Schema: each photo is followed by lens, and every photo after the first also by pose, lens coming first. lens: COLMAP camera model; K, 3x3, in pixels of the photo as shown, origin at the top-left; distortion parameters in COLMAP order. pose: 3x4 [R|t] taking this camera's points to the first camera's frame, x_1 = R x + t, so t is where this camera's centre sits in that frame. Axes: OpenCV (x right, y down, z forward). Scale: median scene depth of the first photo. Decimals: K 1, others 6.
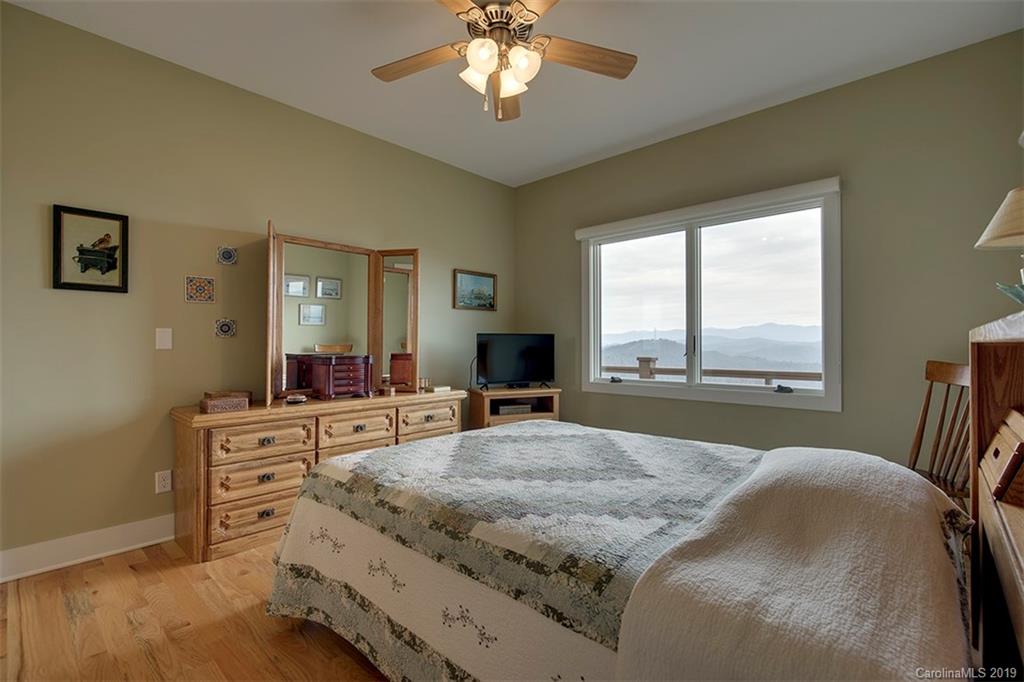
lens RADIAL K [[432.3, 0, 512.0], [0, 432.3, 341.0], [0, 0, 1]] dist [-0.000012, -0.000013]
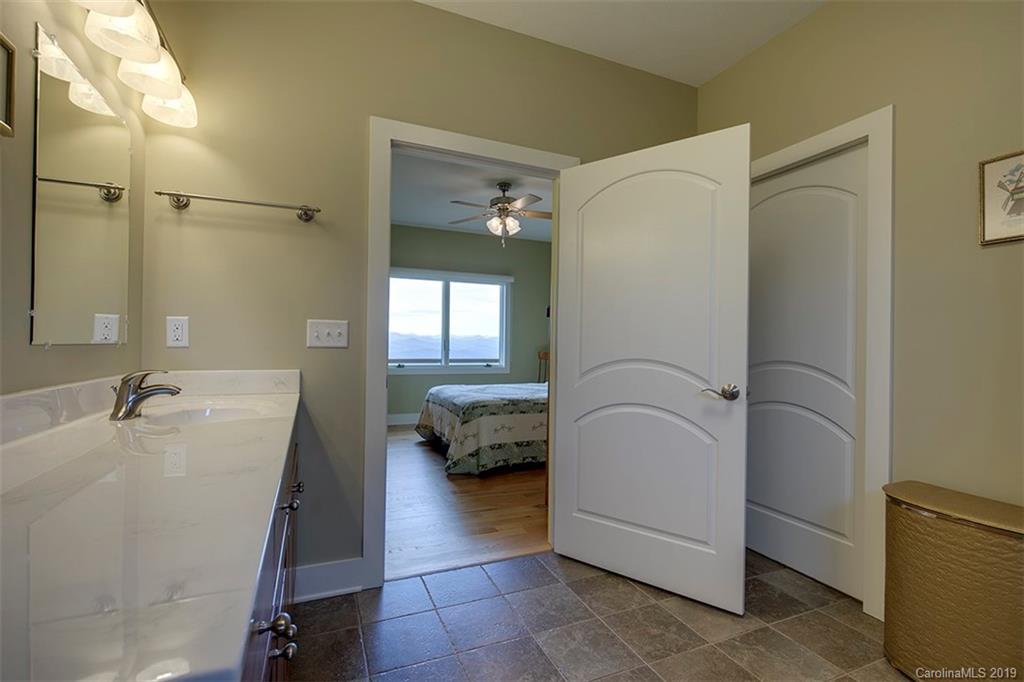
lens RADIAL K [[464.8, 0, 512.0], [0, 464.8, 341.0], [0, 0, 1]] dist [-0.000852, -0.000159]
pose [[0.442804, 0.016803, 0.896461, -1.408786], [-0.022556, 0.999717, -0.007597, 0.003259], [-0.896335, -0.016856, 0.443057, -0.142123]]
